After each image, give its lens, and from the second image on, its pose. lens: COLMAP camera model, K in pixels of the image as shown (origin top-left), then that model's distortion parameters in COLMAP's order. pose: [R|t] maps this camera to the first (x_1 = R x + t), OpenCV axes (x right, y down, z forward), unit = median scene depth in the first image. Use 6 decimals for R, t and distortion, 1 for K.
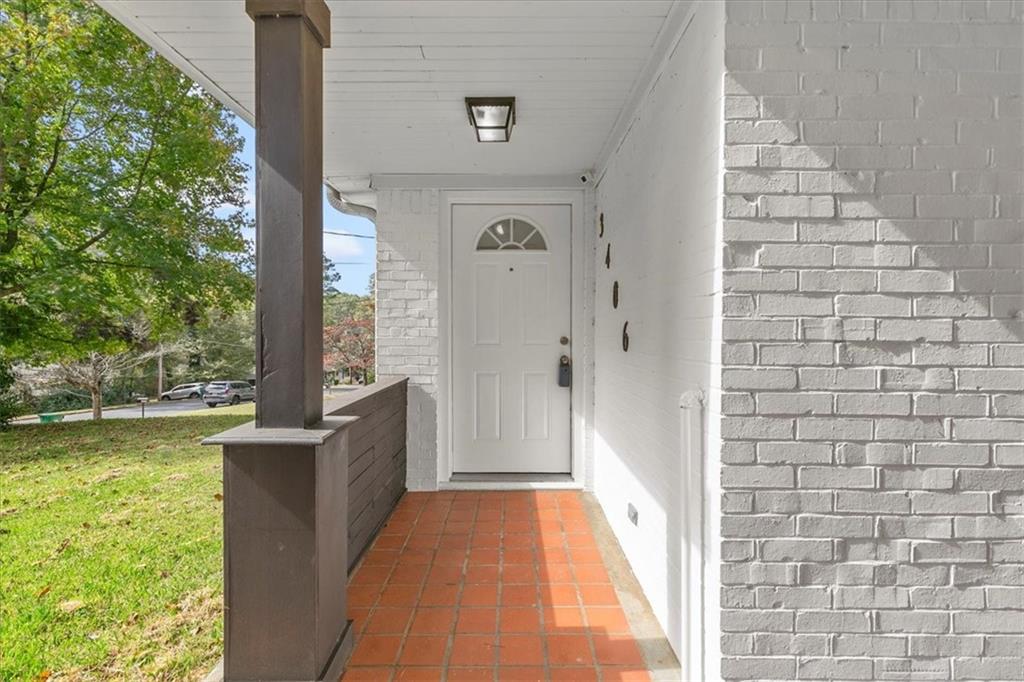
lens RADIAL K [[463.4, 0, 509.3], [0, 463.4, 337.8], [0, 0, 1]] dist [0.011898, -0.001072]
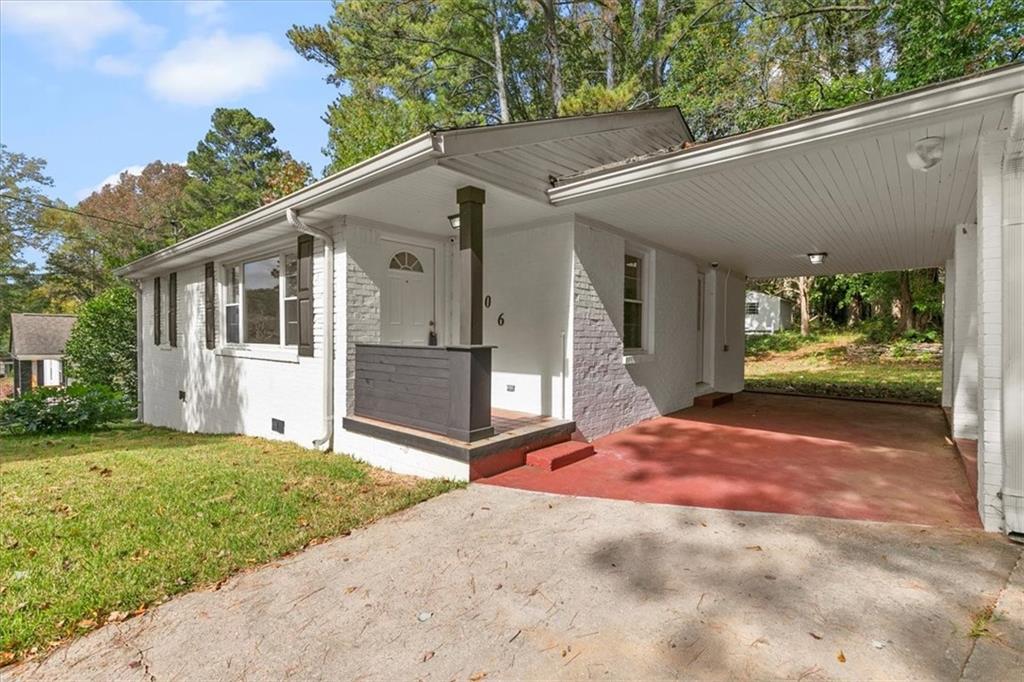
lens RADIAL K [[463.4, 0, 517.1], [0, 463.4, 337.6], [0, 0, 1]] dist [0.011898, -0.001072]
pose [[0.656706, -0.005674, 0.754126, -1.098612], [0.003613, 0.999984, 0.004377, 0.059193], [-0.754138, -0.000150, 0.656715, -0.477186]]
